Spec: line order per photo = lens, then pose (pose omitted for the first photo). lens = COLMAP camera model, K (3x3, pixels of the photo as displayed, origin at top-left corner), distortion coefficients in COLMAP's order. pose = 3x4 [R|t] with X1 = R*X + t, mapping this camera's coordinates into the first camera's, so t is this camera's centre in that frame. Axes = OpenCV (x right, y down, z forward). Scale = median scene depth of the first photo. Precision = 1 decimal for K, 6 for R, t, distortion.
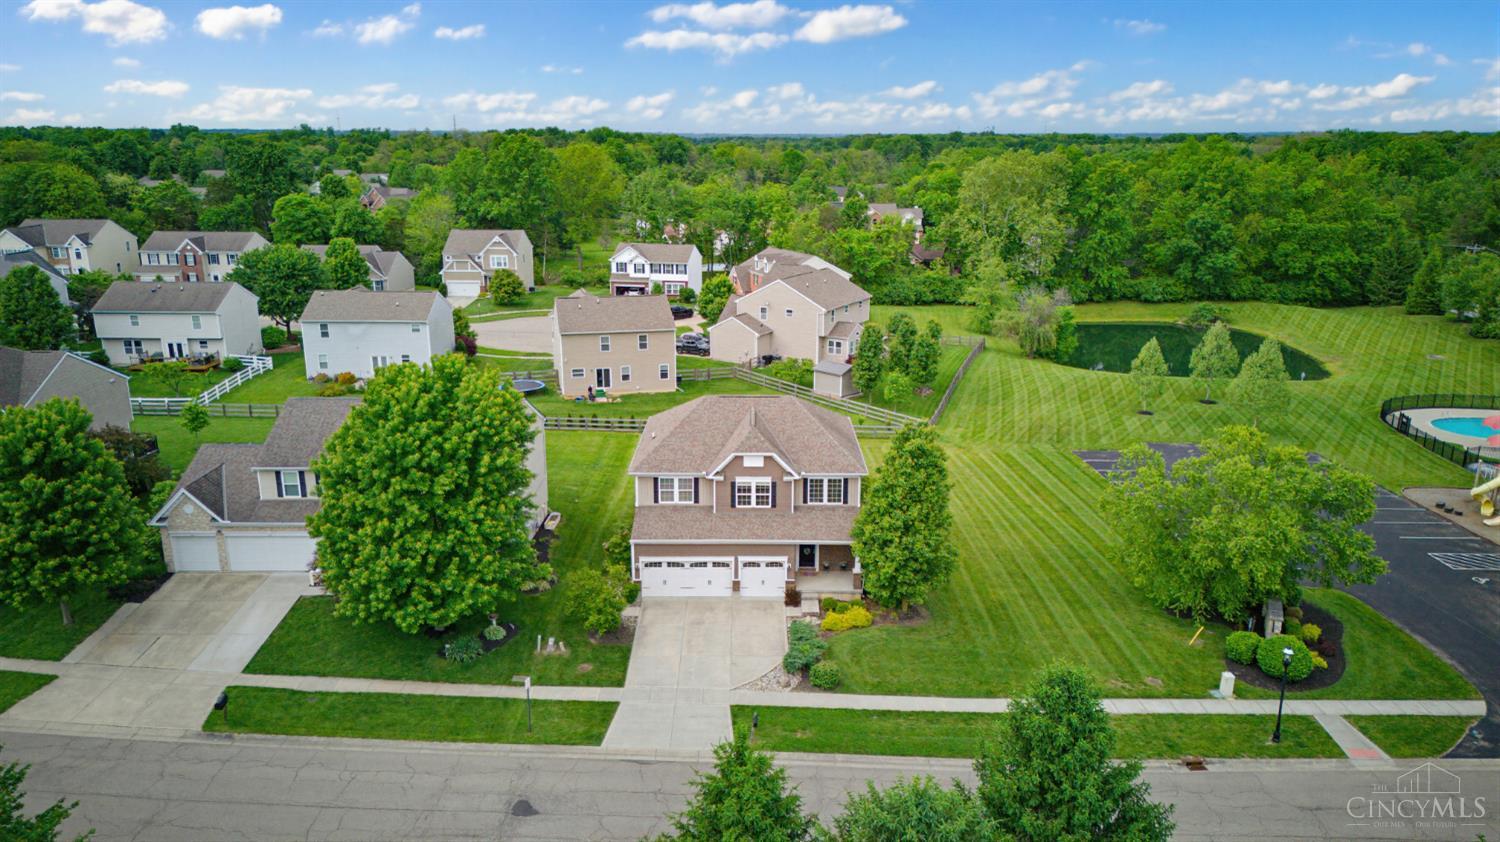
lens RADIAL K [[1047.3, 0, 755.7], [0, 1047.3, 416.4], [0, 0, 1]] dist [0.104495, -0.119344]
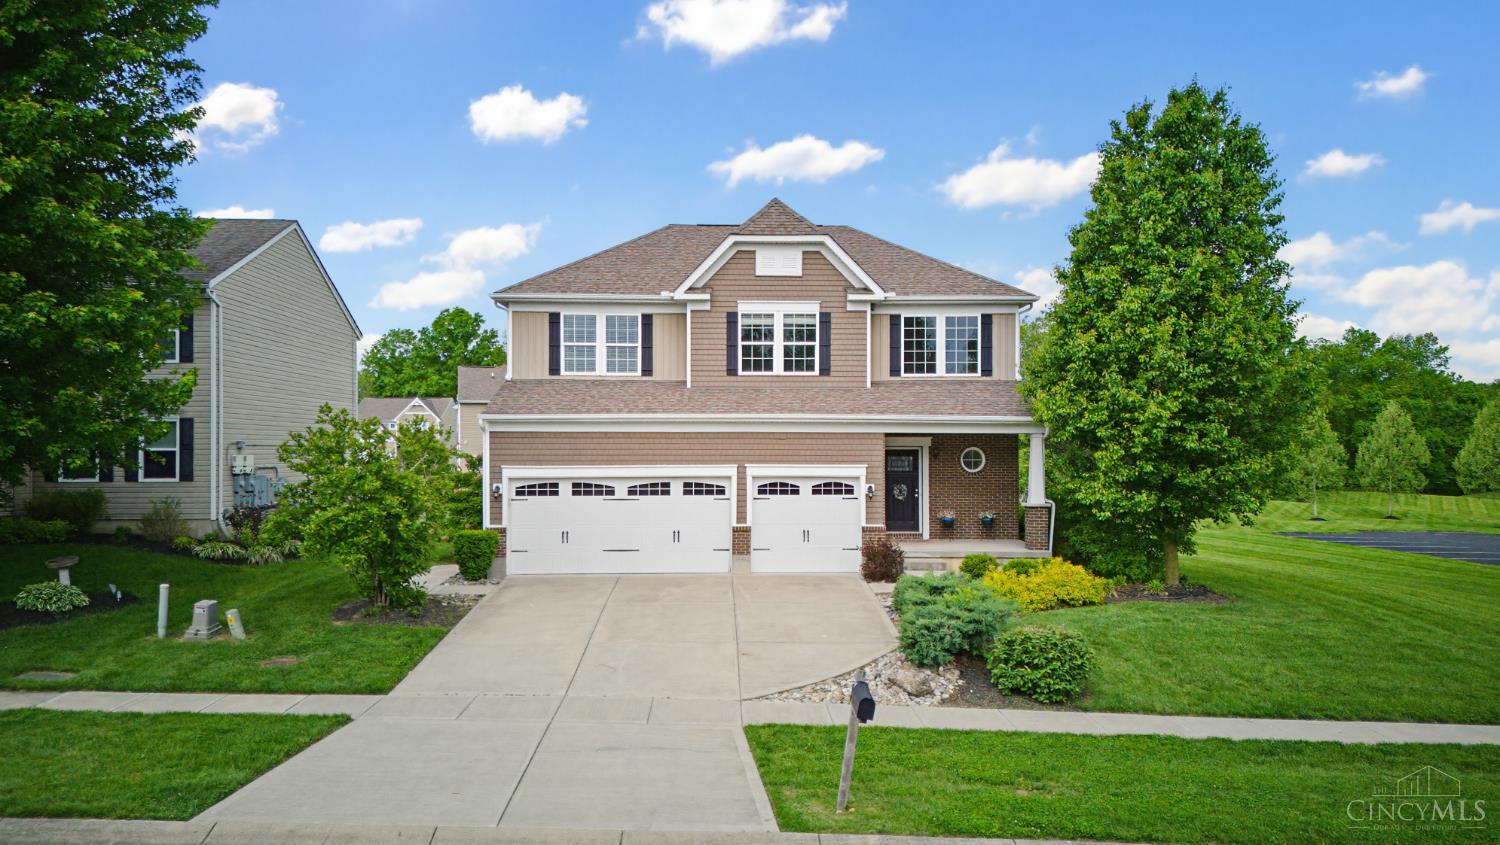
lens RADIAL K [[1057.9, 0, 756.2], [0, 1057.9, 459.4], [0, 0, 1]] dist [0.098091, -0.125229]
pose [[0.999563, -0.003058, 0.029402, -0.013655], [0.010306, 0.968282, -0.249646, 0.128873], [-0.027706, 0.249840, 0.967891, 0.328611]]
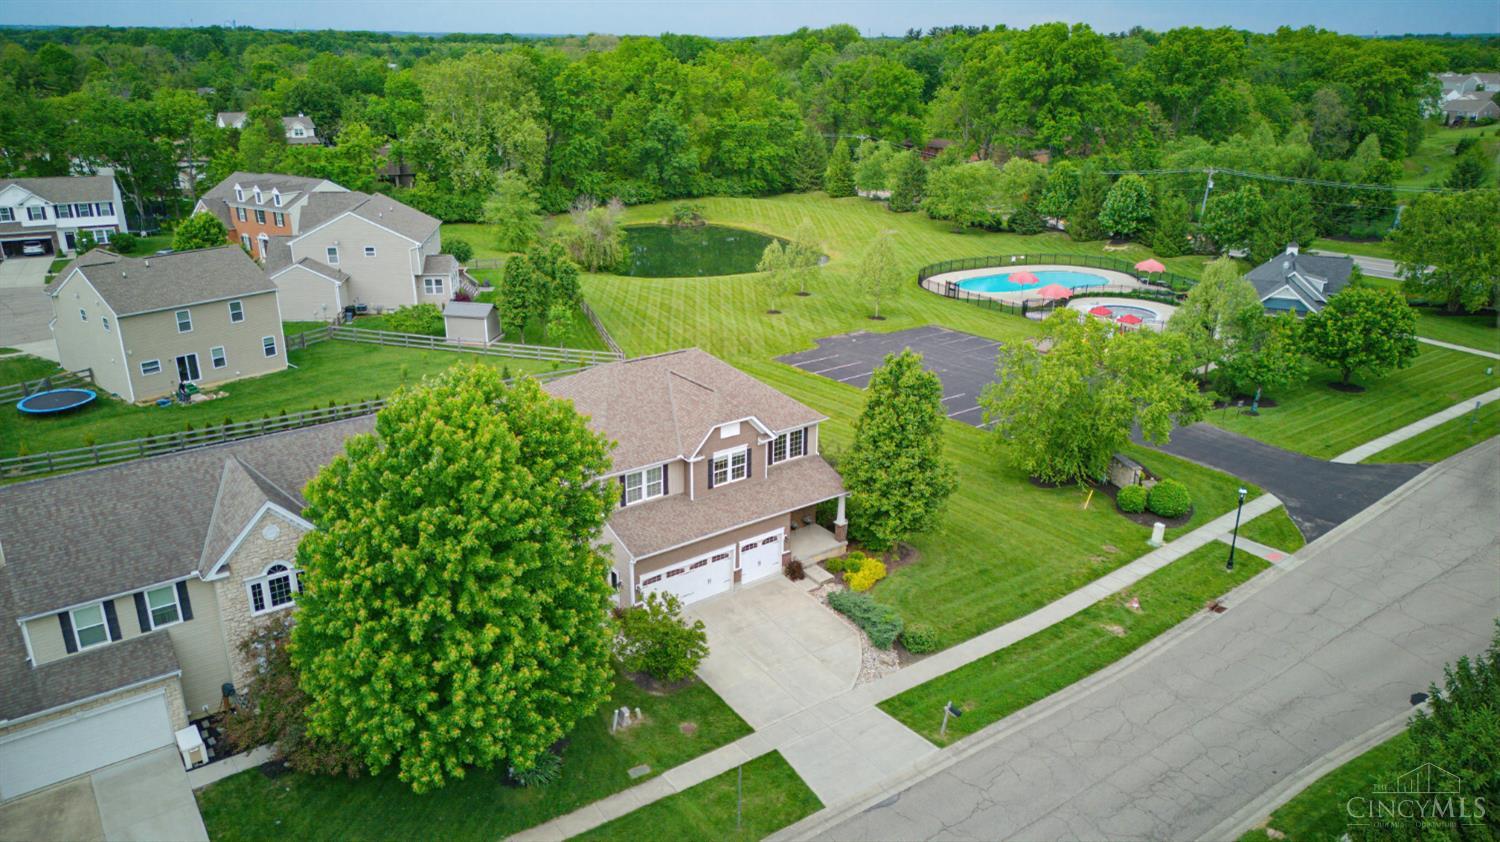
lens RADIAL K [[1047.3, 0, 755.7], [0, 1047.3, 416.4], [0, 0, 1]] dist [0.104495, -0.119344]
pose [[0.798833, -0.200736, 0.567073, -0.258694], [0.150701, 0.979400, 0.134403, -0.044141], [-0.582371, -0.021907, 0.812628, 0.163685]]
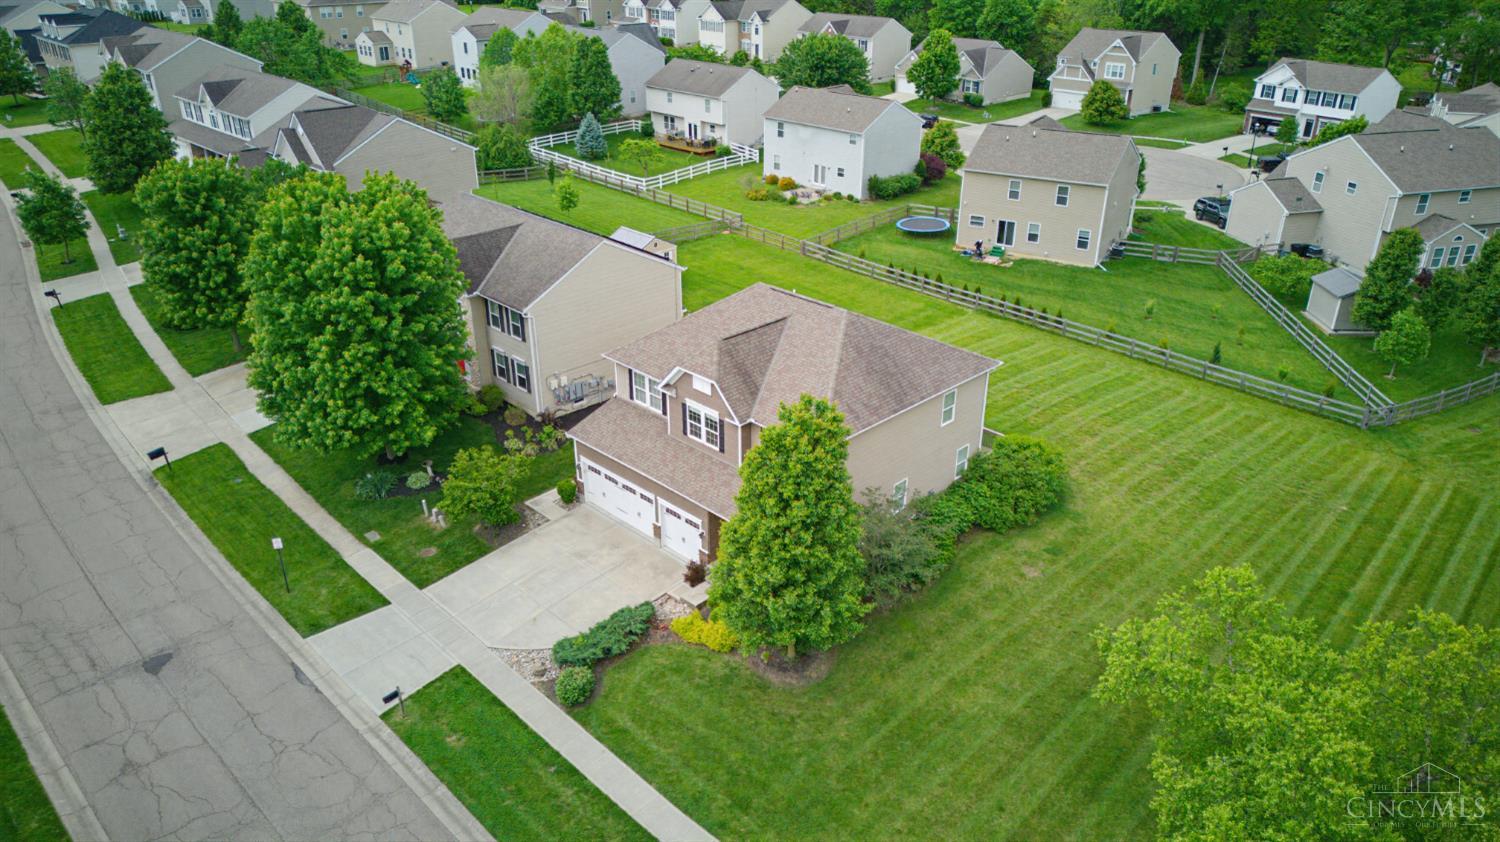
lens RADIAL K [[1047.3, 0, 755.8], [0, 1047.3, 427.8], [0, 0, 1]] dist [0.060919, -0.045387]
pose [[0.709161, 0.310700, -0.632895, 0.277088], [-0.182817, 0.947996, 0.260541, -0.070259], [0.680932, -0.069062, 0.729083, 0.270464]]
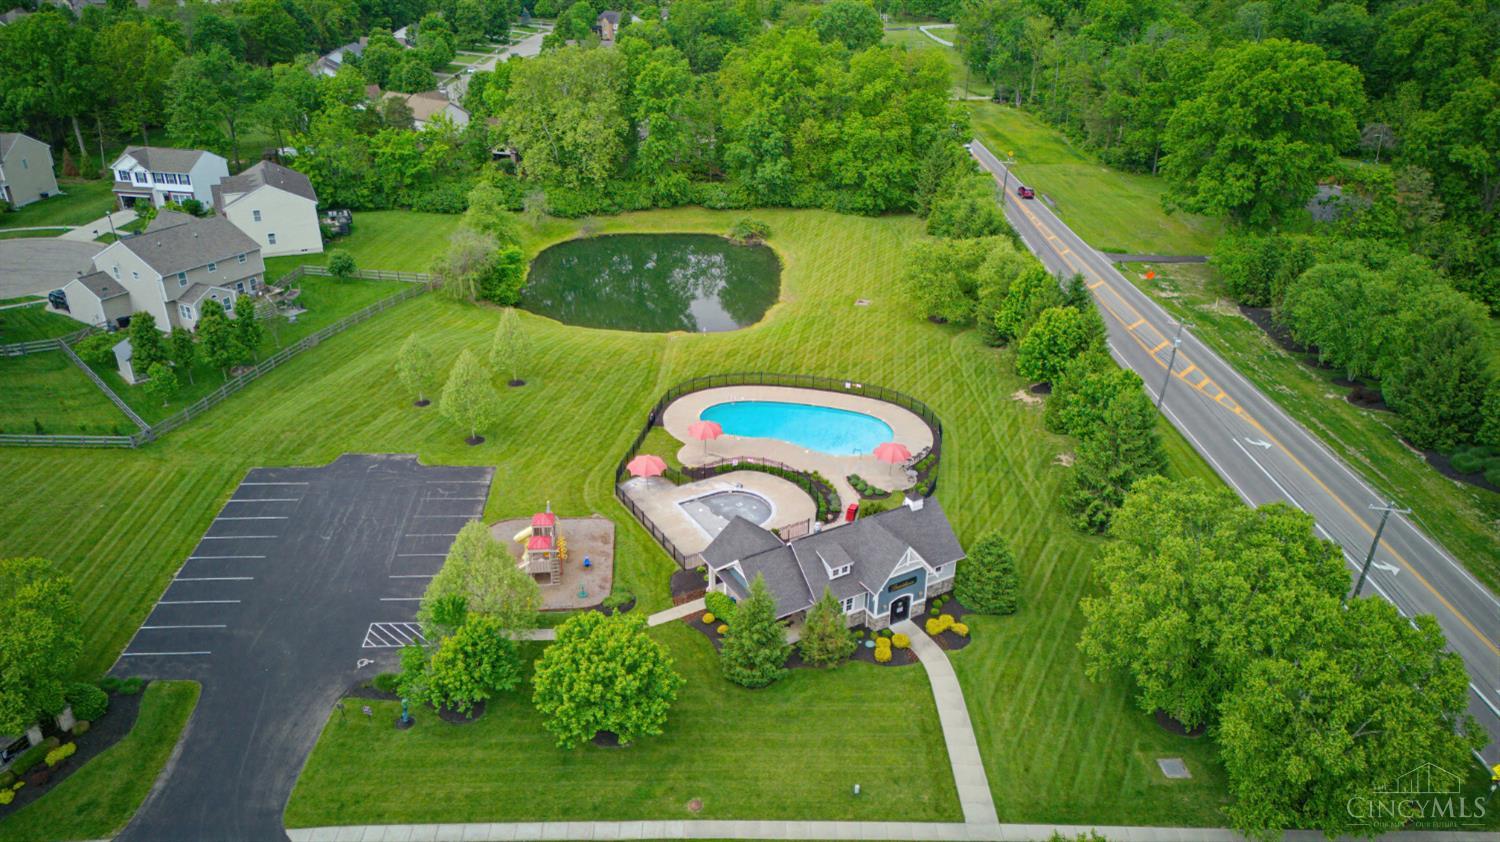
lens RADIAL K [[1047.3, 0, 755.7], [0, 1047.3, 416.4], [0, 0, 1]] dist [0.104495, -0.119344]
pose [[0.999568, -0.003884, 0.029135, 0.661683], [-0.001893, 0.980670, 0.195660, -0.190996], [-0.029332, -0.195631, 0.980239, -0.008981]]
